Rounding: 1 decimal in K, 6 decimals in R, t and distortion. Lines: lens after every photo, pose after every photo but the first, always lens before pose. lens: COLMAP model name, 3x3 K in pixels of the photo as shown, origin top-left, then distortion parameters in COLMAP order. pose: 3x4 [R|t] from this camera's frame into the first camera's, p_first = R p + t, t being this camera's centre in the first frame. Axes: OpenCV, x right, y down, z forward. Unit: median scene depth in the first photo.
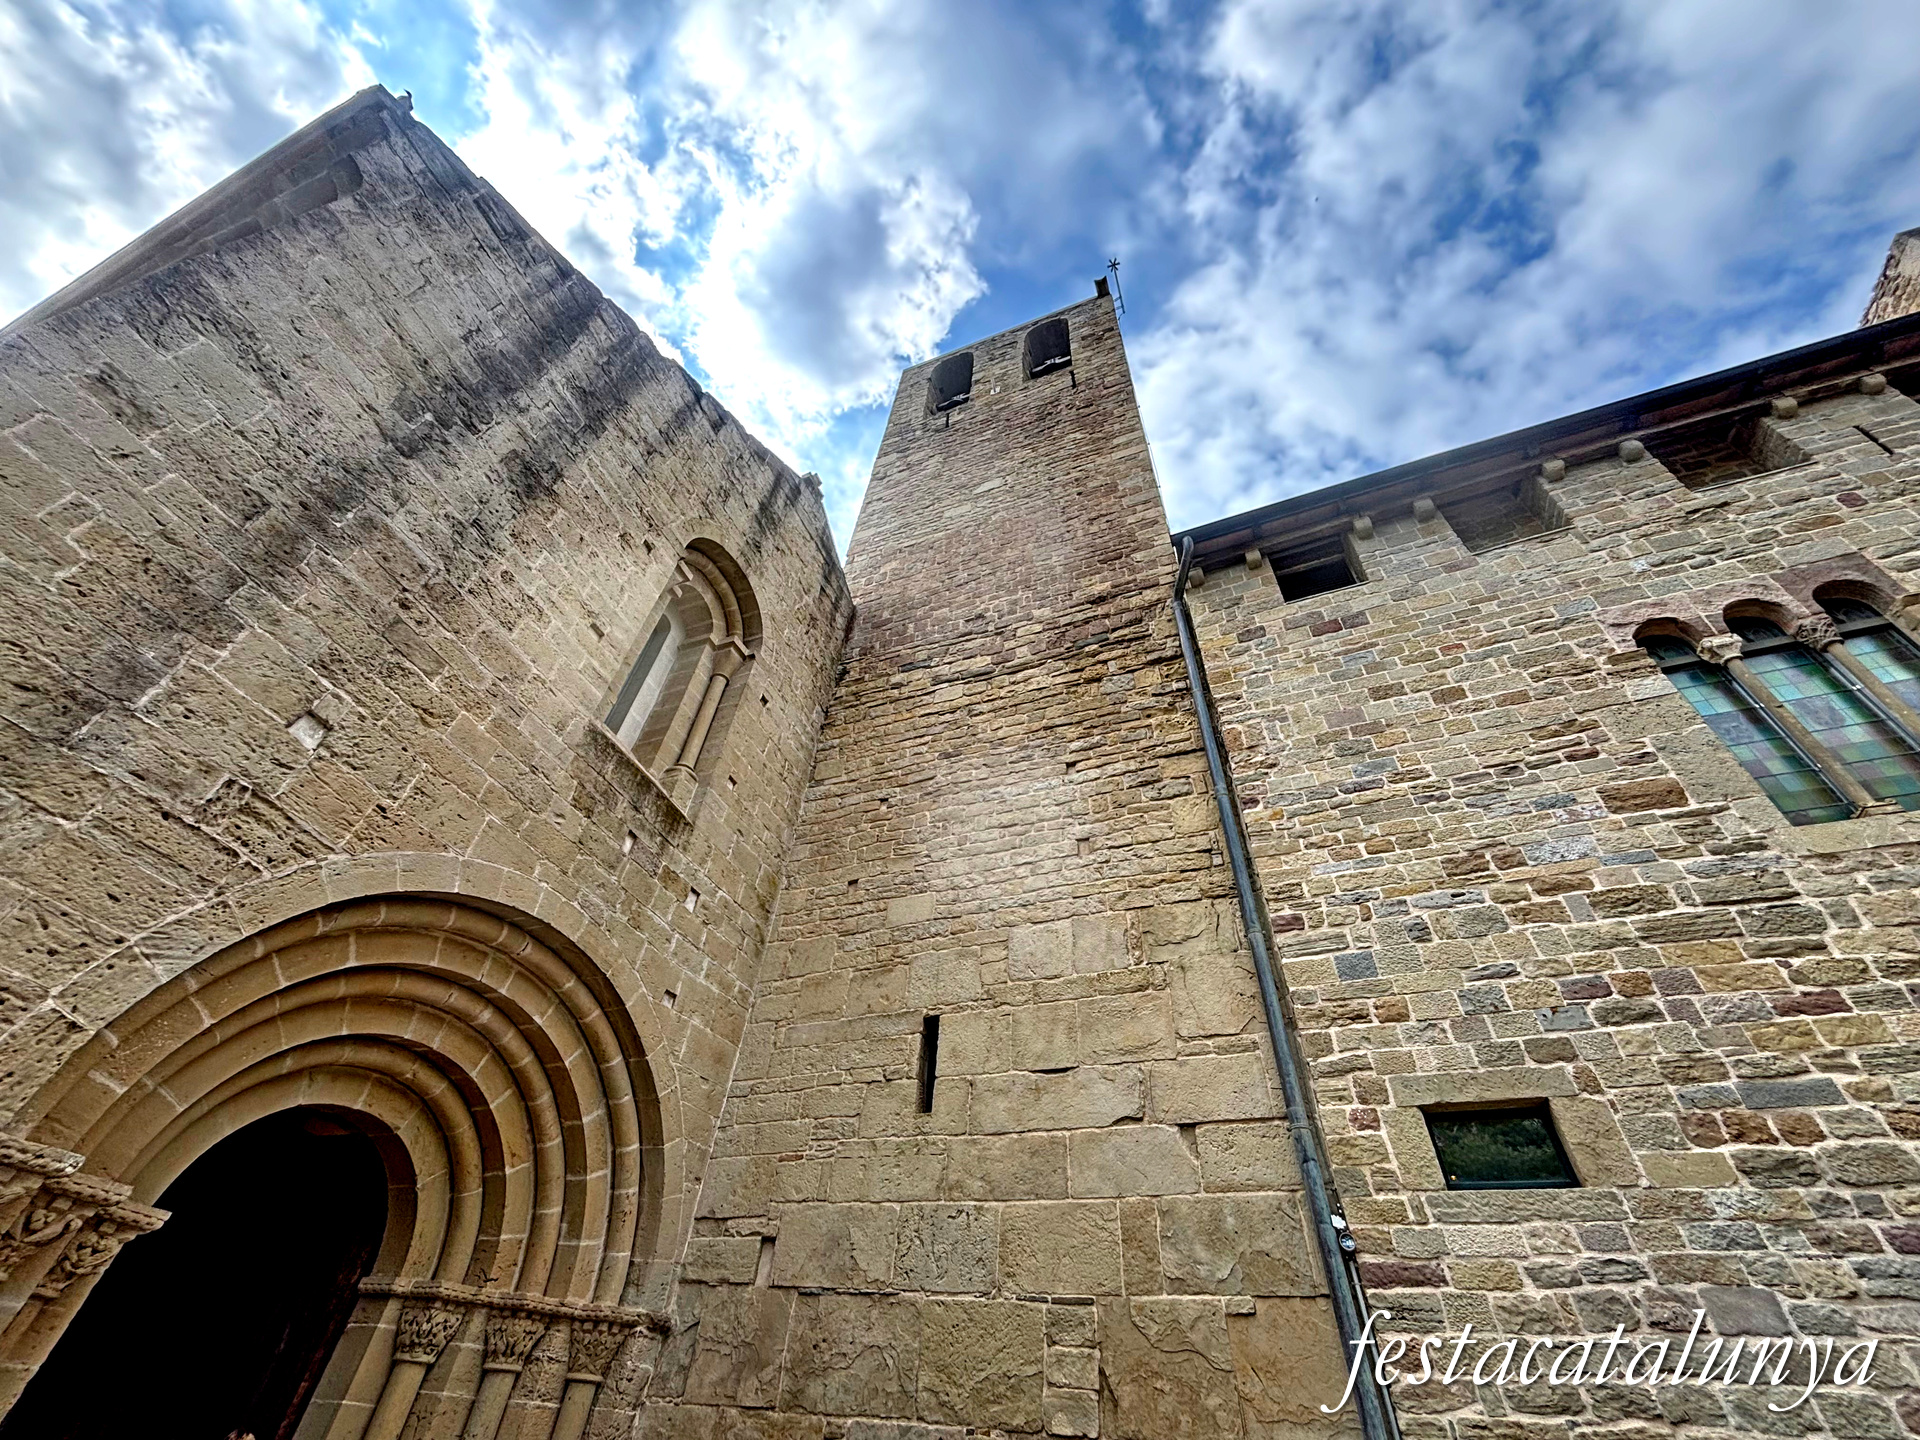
lens RADIAL K [[769.5, 0, 960.0], [0, 769.5, 720.0], [0, 0, 1]] dist [0.000787, 0.000575]
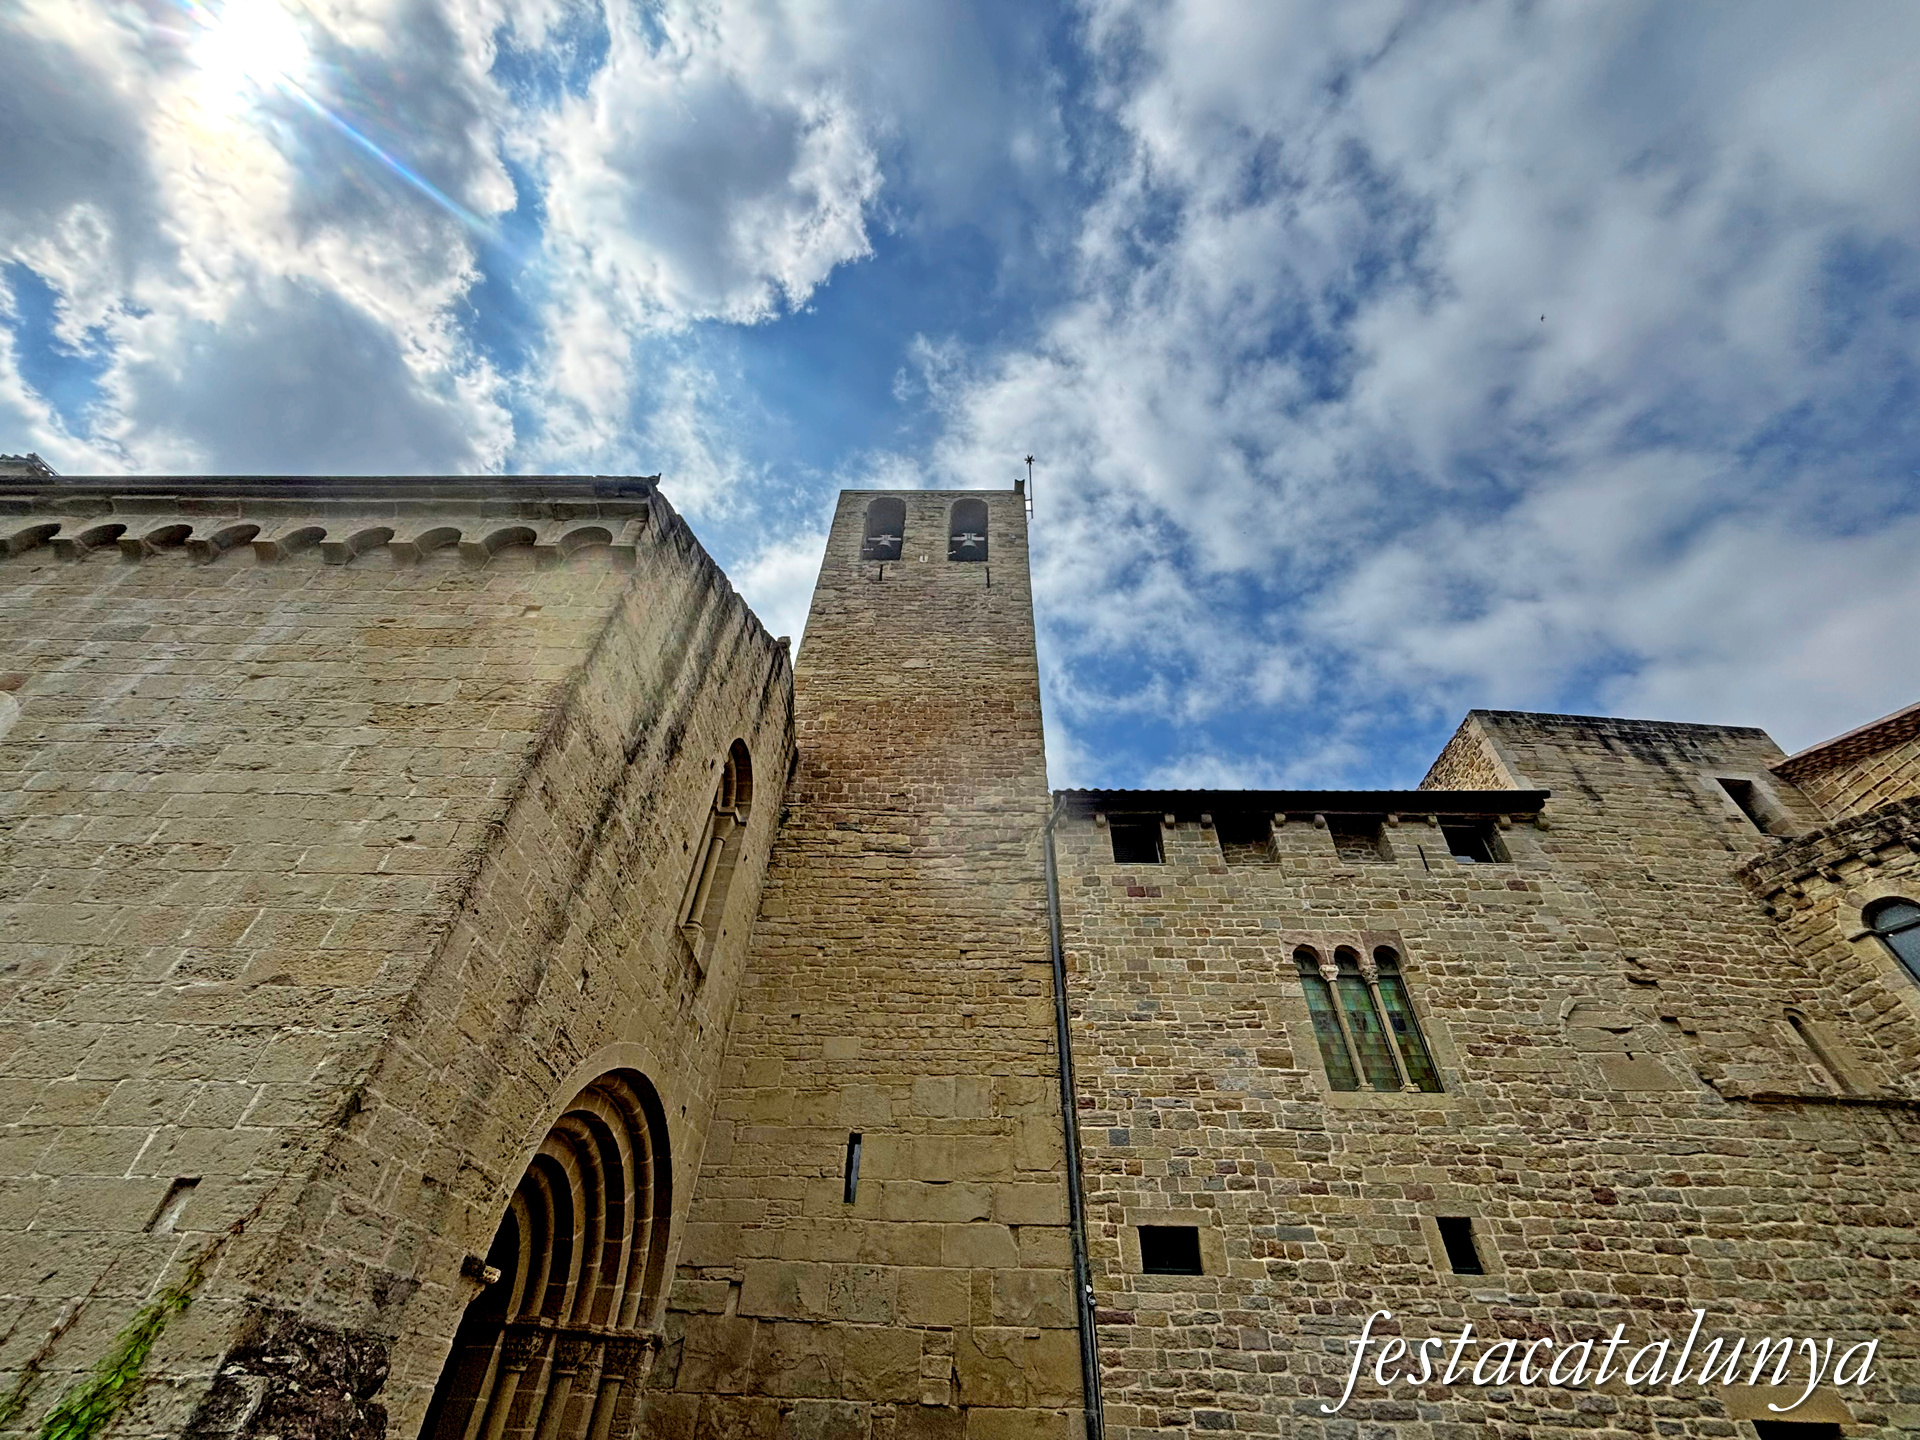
lens RADIAL K [[776.3, 0, 957.7], [0, 776.3, 712.0], [0, 0, 1]] dist [0.000681, 0.001336]
pose [[0.939954, 0.207877, 0.270692, -0.501300], [-0.214192, 0.976771, -0.006344, -0.524047], [-0.265723, -0.052017, 0.962645, -0.545983]]
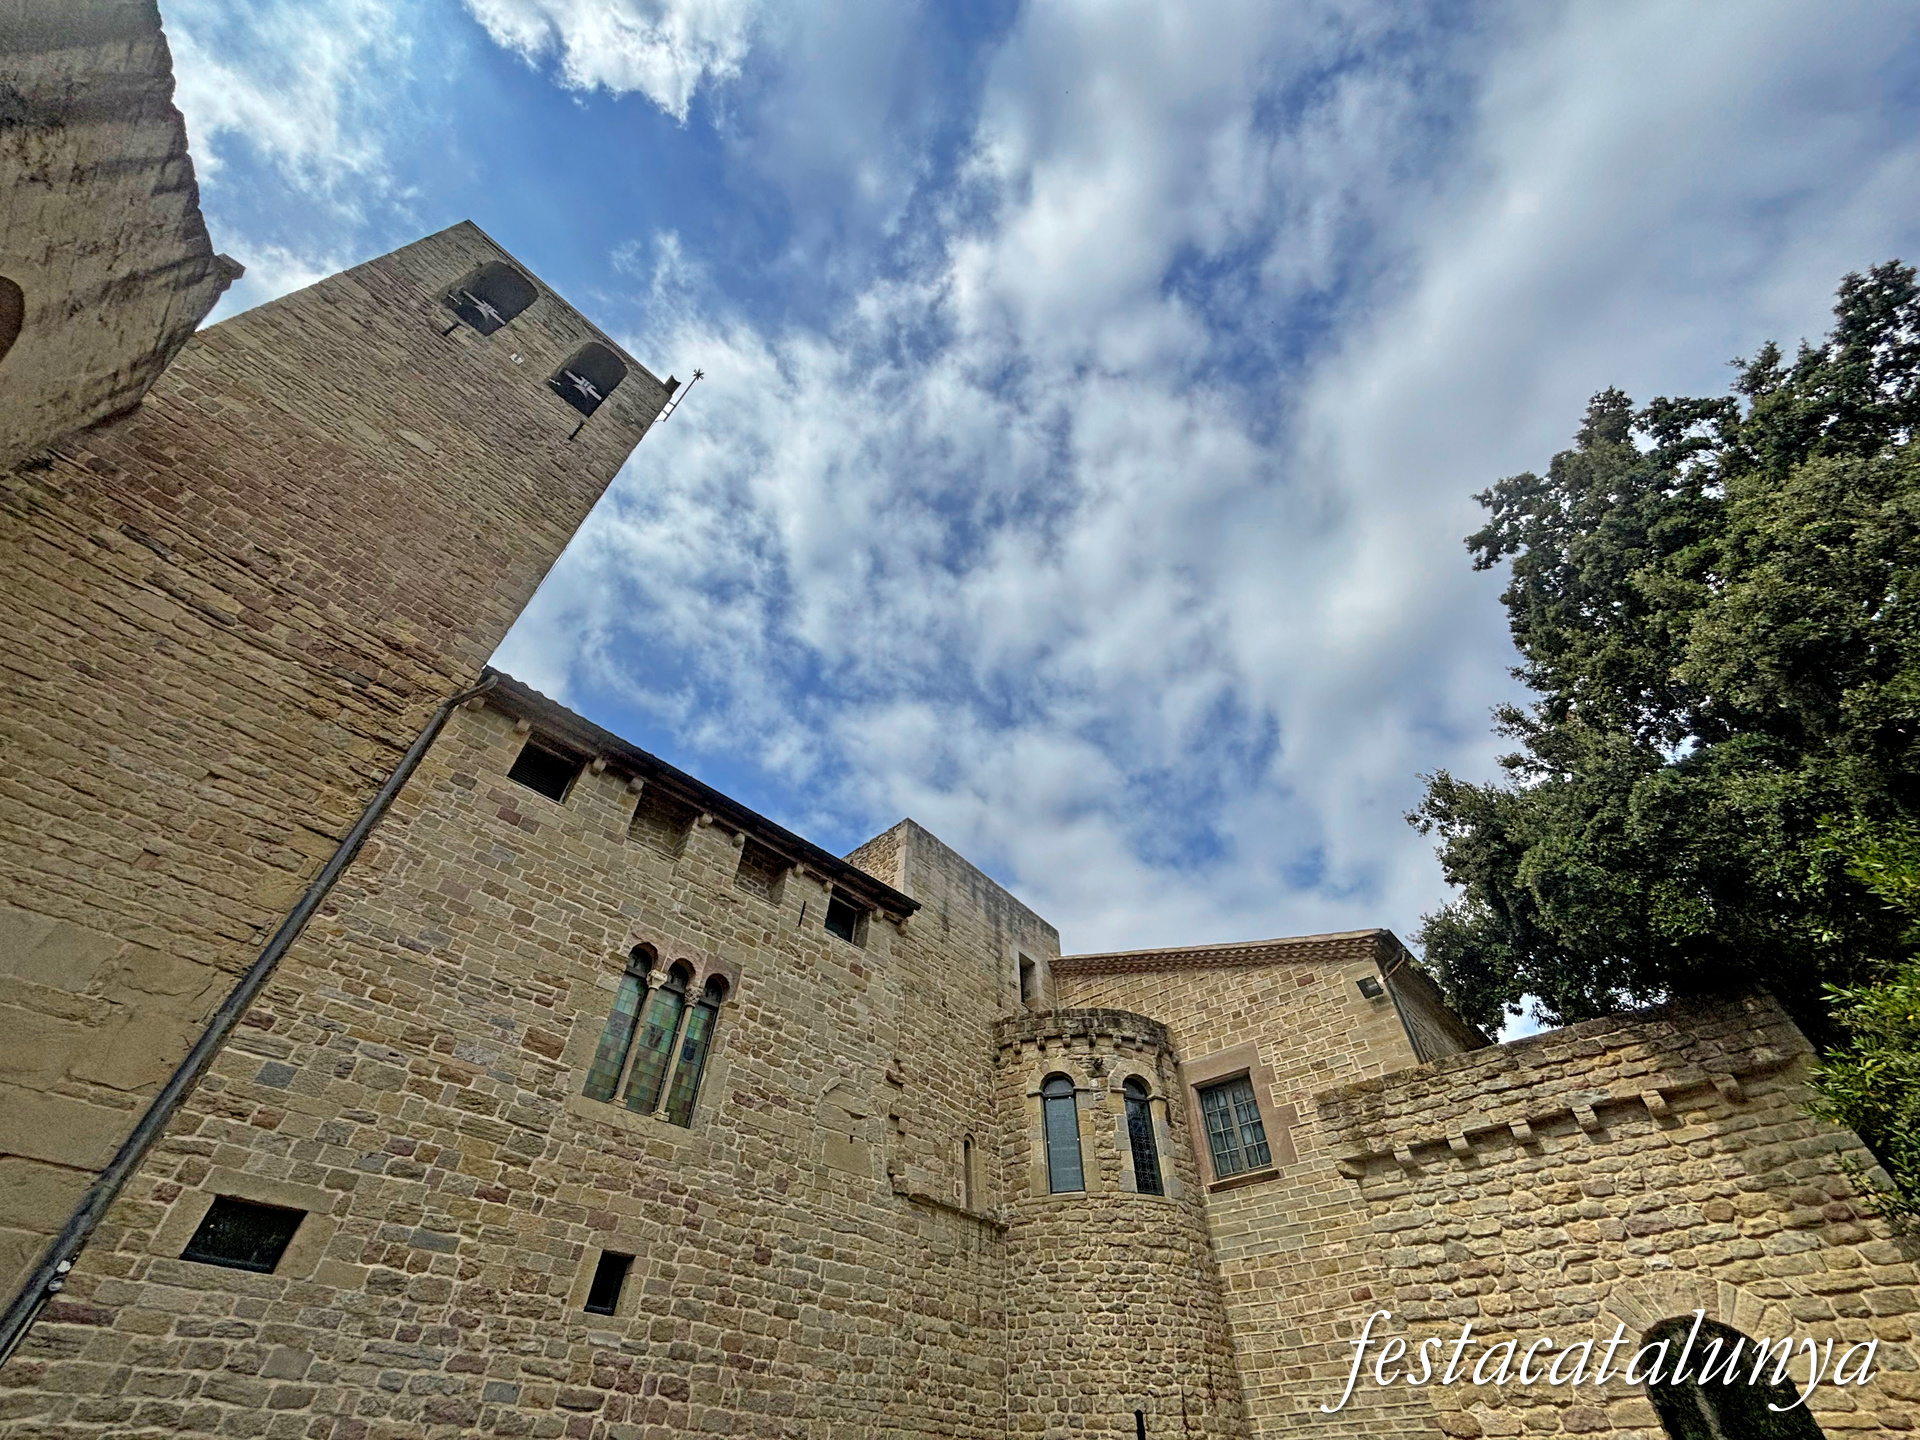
lens RADIAL K [[776.3, 0, 957.7], [0, 776.3, 712.0], [0, 0, 1]] dist [0.000681, 0.001336]
pose [[0.390859, 0.634821, 0.666507, -0.294486], [-0.628896, 0.712917, -0.310222, -0.422740], [-0.672100, -0.297910, 0.677887, -0.469086]]
